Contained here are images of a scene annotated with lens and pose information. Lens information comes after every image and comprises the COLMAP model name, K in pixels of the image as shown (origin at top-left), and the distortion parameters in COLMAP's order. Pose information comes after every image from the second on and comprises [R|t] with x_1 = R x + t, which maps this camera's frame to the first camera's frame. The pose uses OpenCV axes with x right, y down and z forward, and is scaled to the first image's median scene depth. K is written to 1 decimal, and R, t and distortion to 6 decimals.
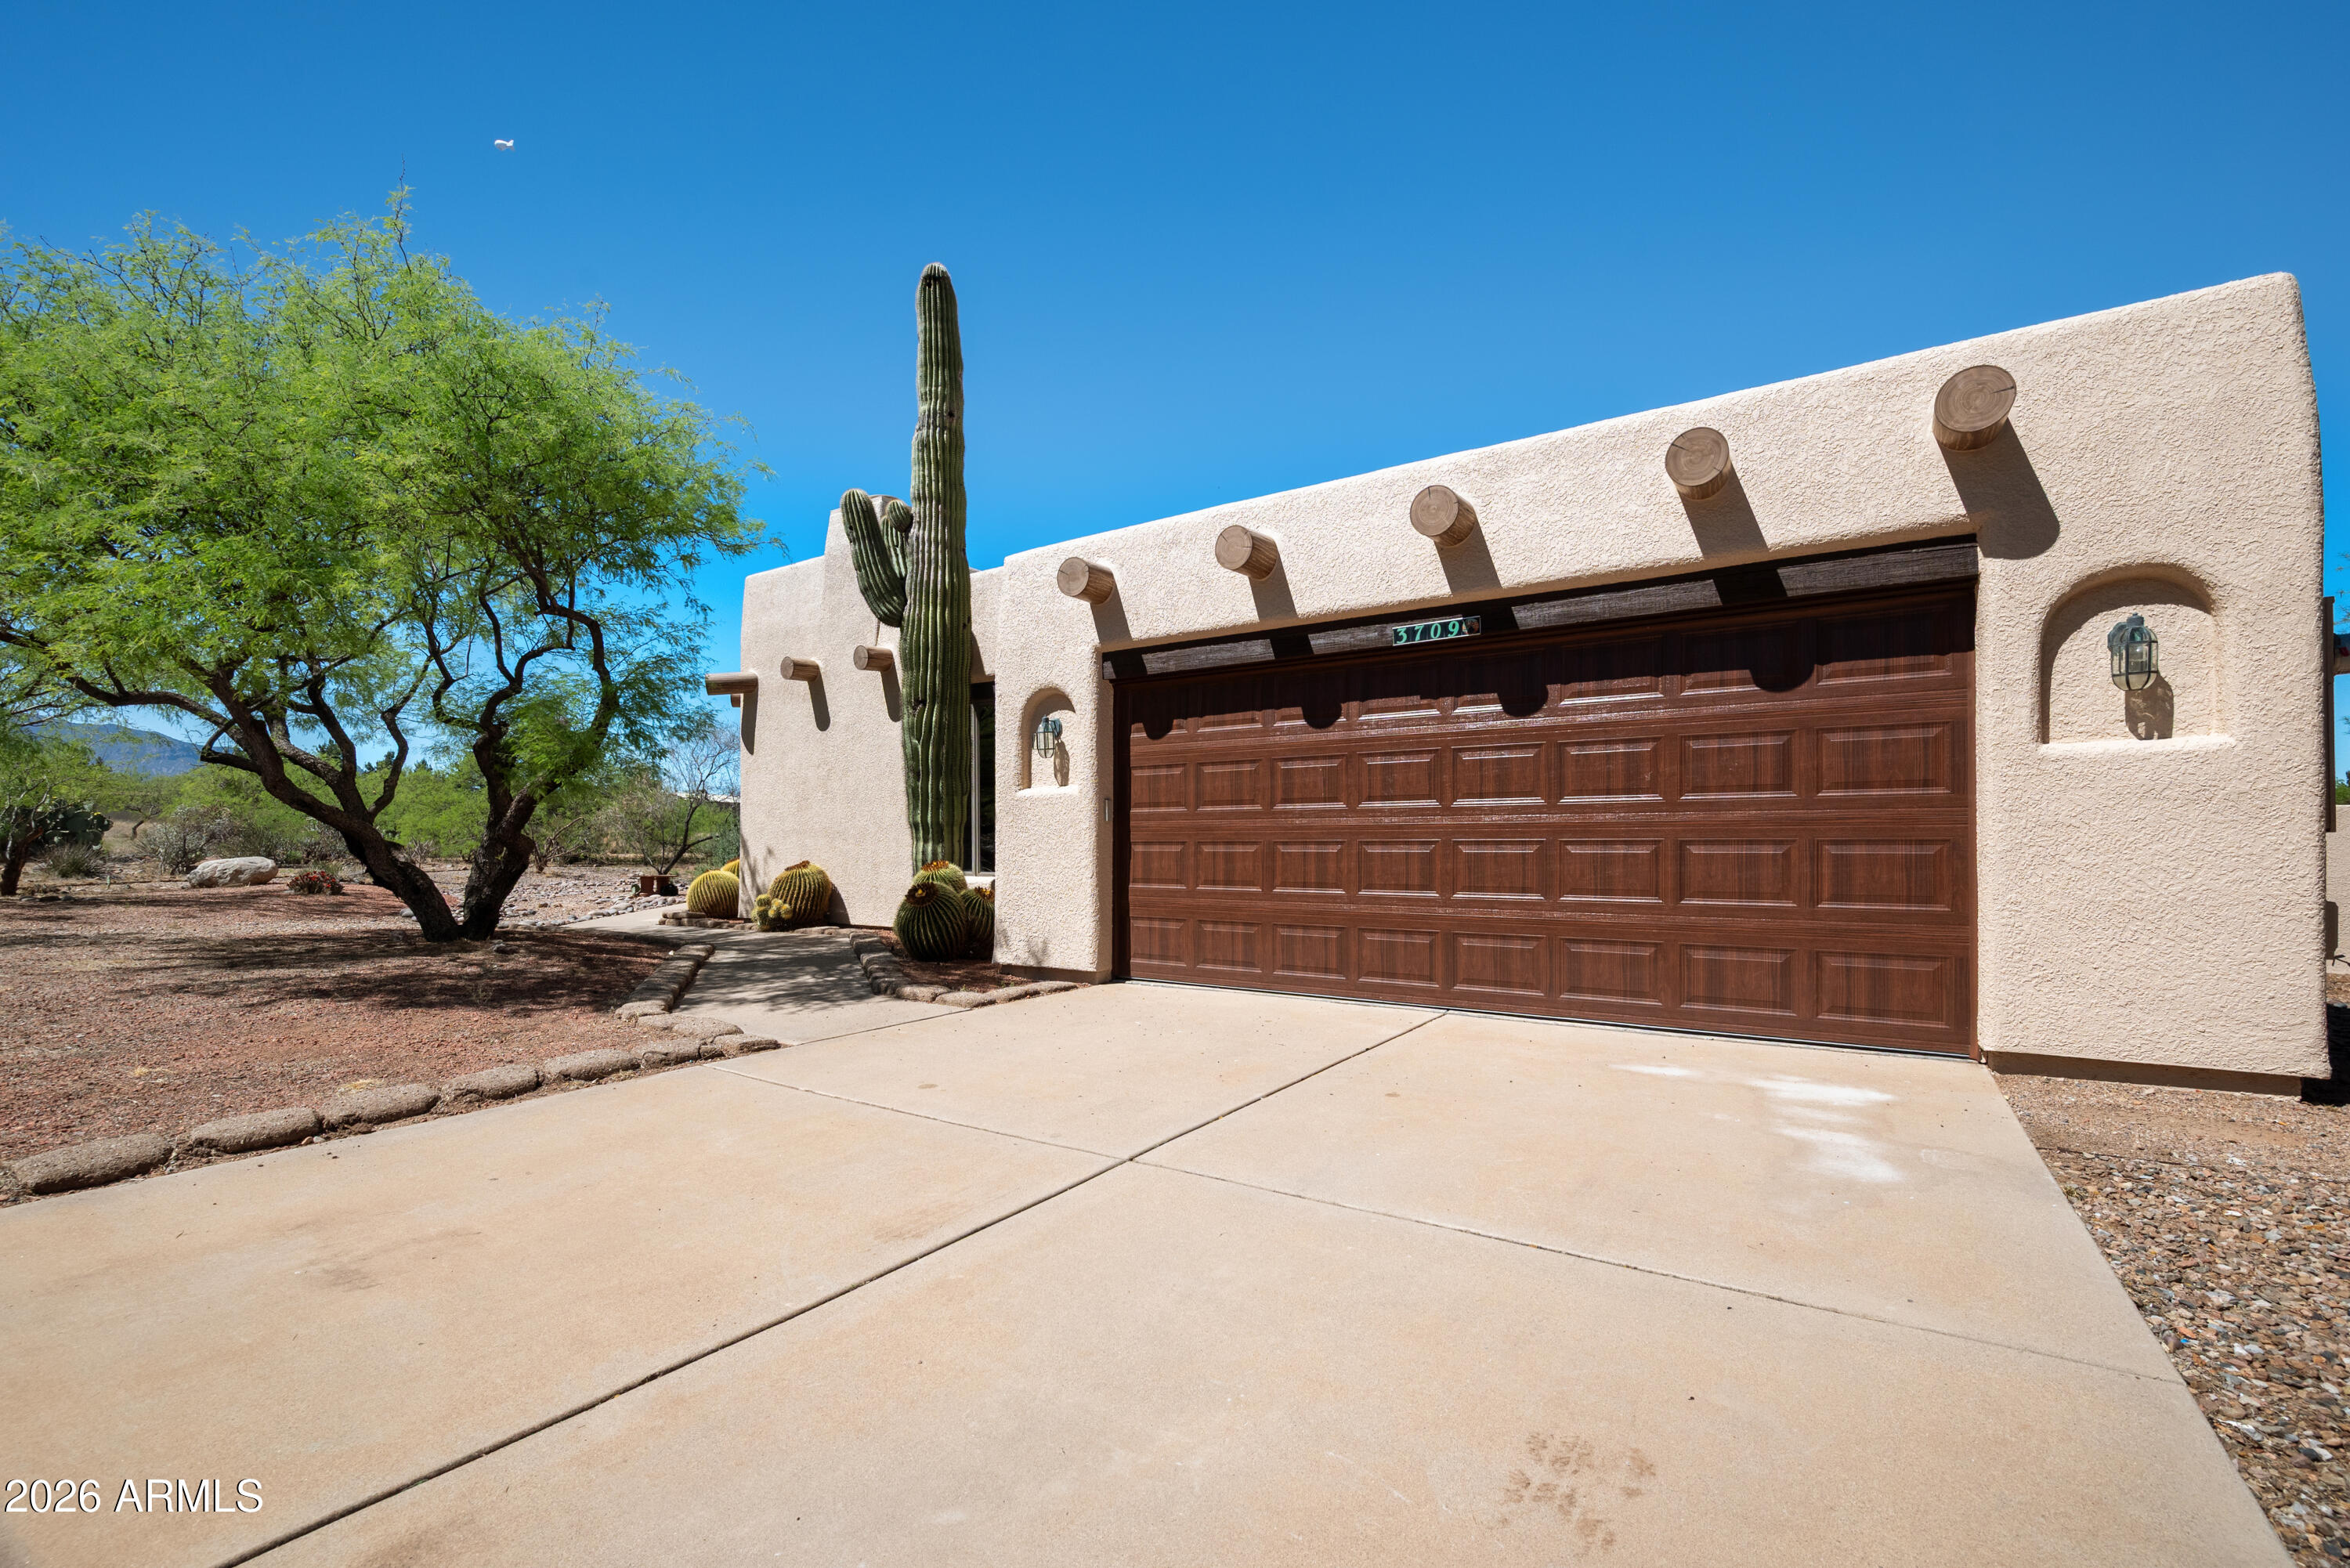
lens RADIAL K [[953.7, 0, 1187.8], [0, 953.7, 843.3], [0, 0, 1]] dist [-0.004702, -0.000561]
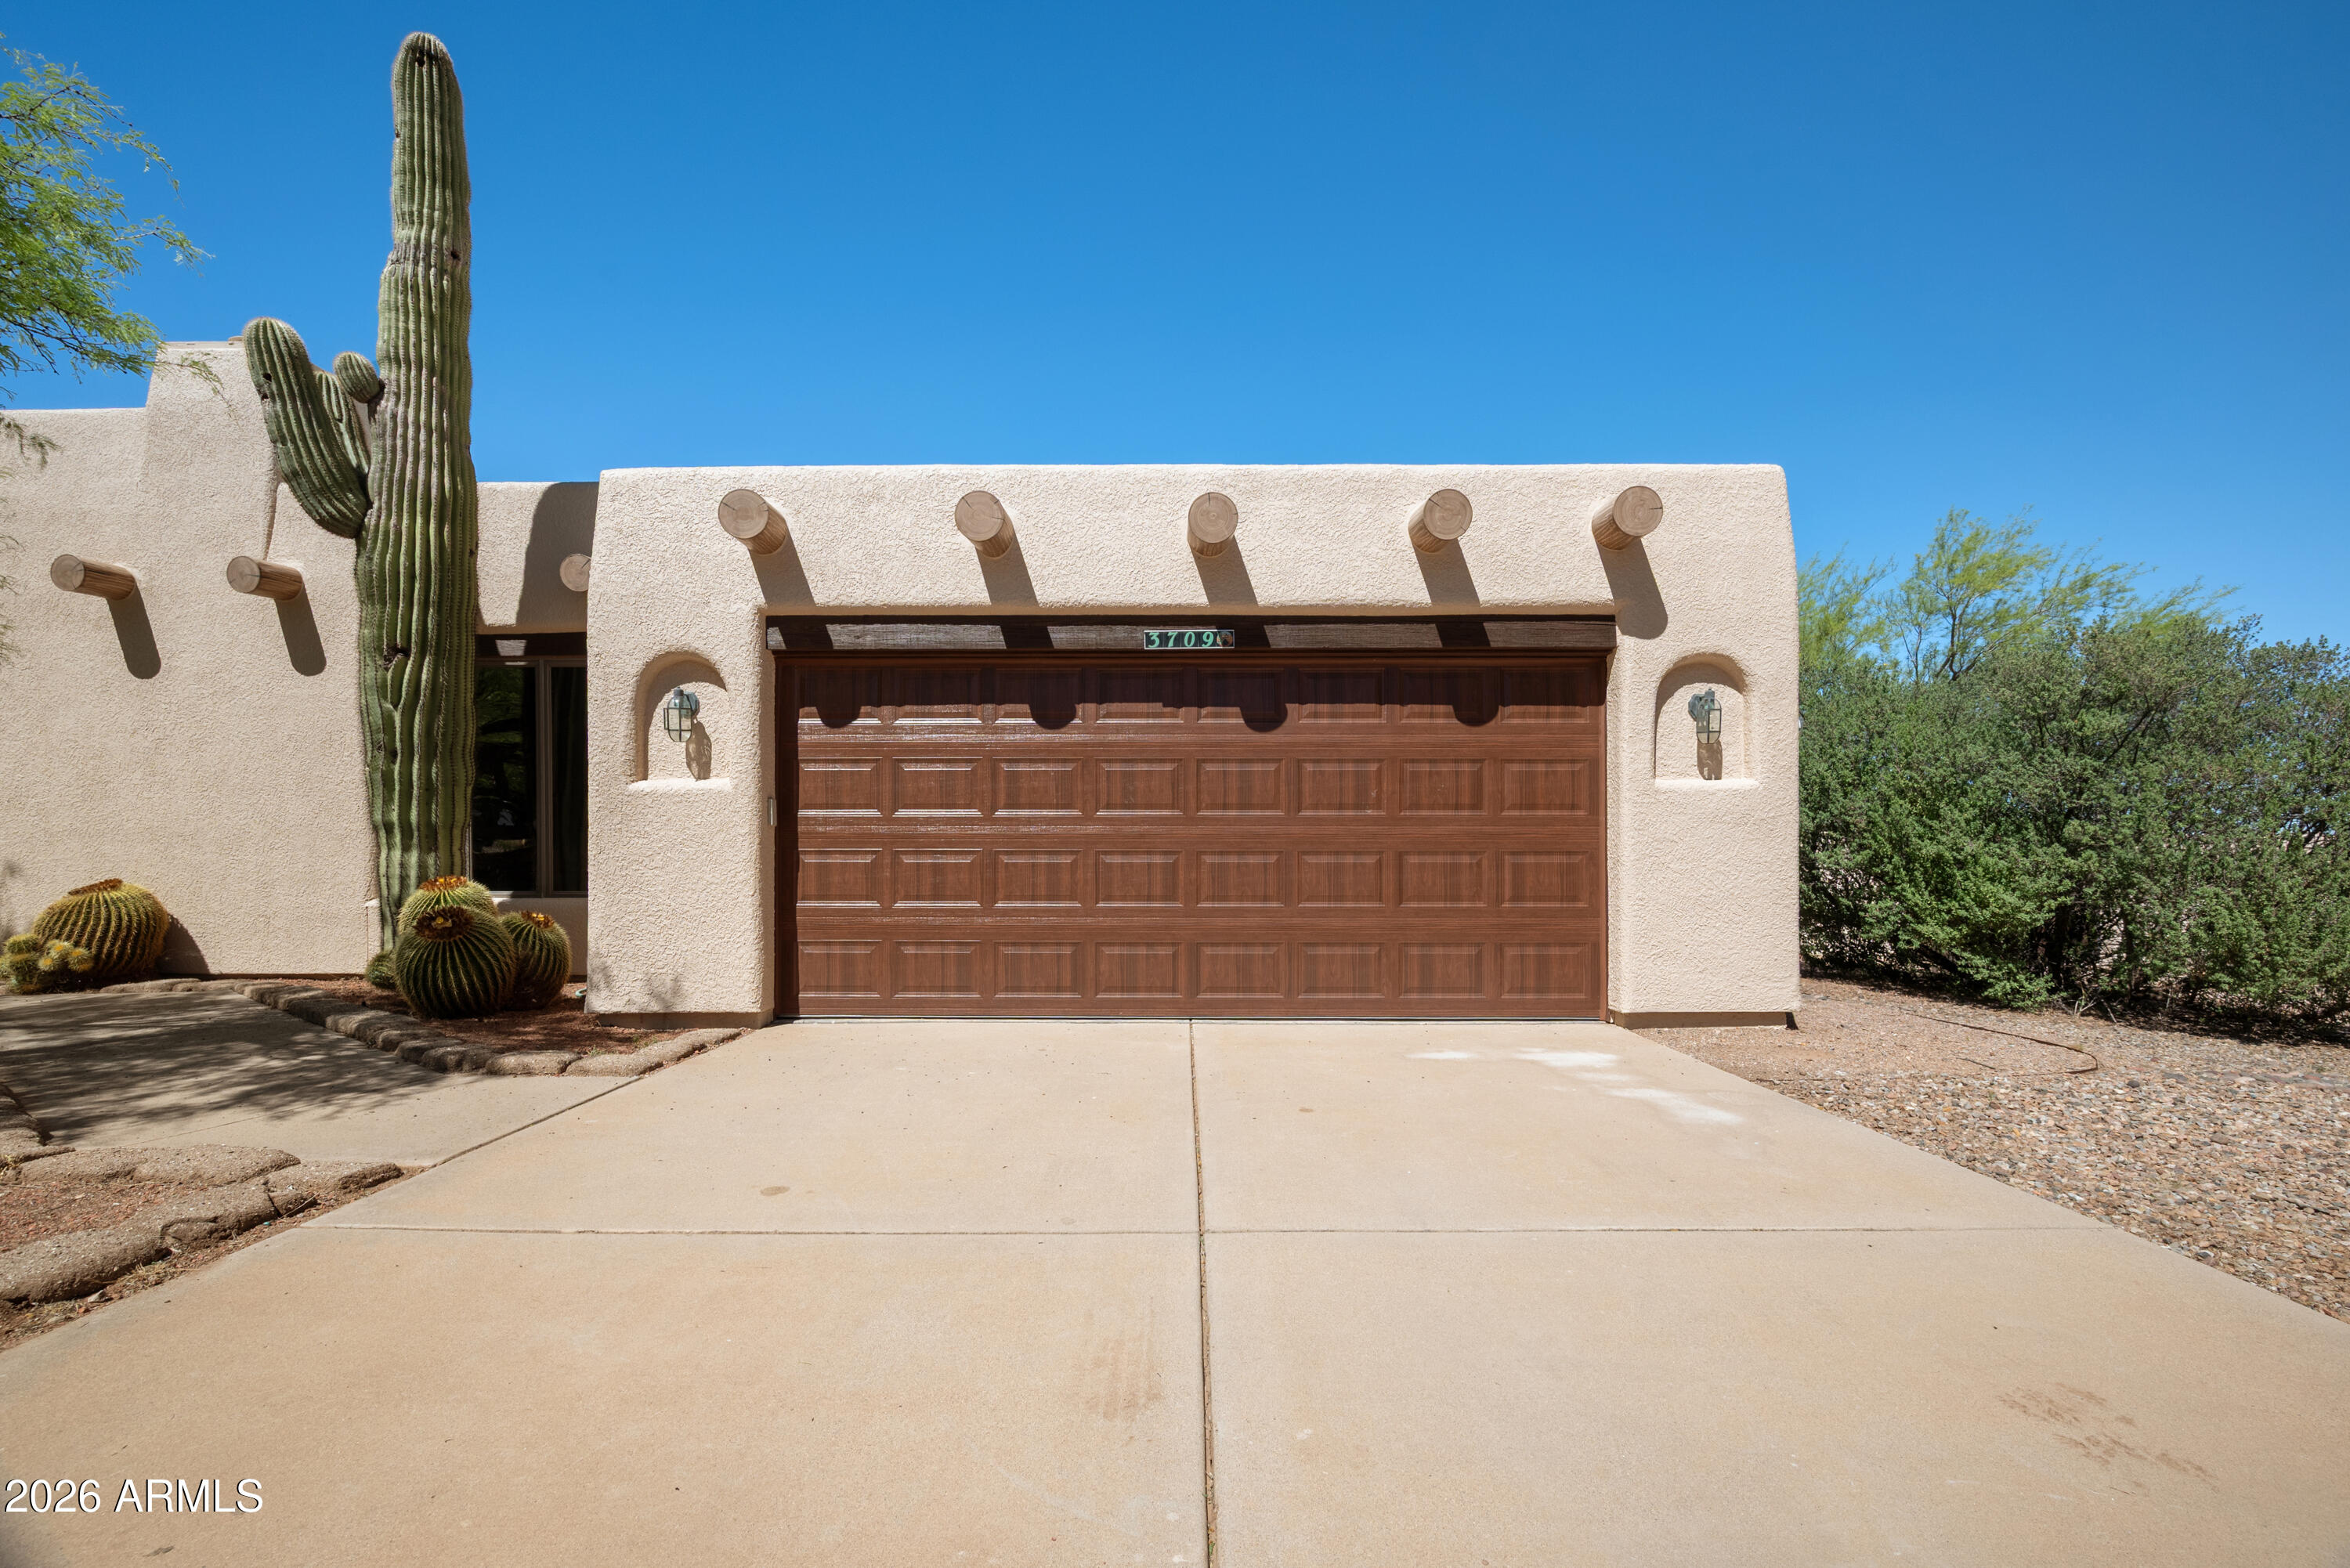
lens RADIAL K [[953.7, 0, 1116.3], [0, 953.7, 860.7], [0, 0, 1]] dist [-0.004702, -0.000561]
pose [[0.845049, -0.001740, 0.534685, -0.315572], [-0.001852, 0.999979, 0.006180, 0.001703], [-0.534685, -0.006212, 0.845029, 0.187894]]
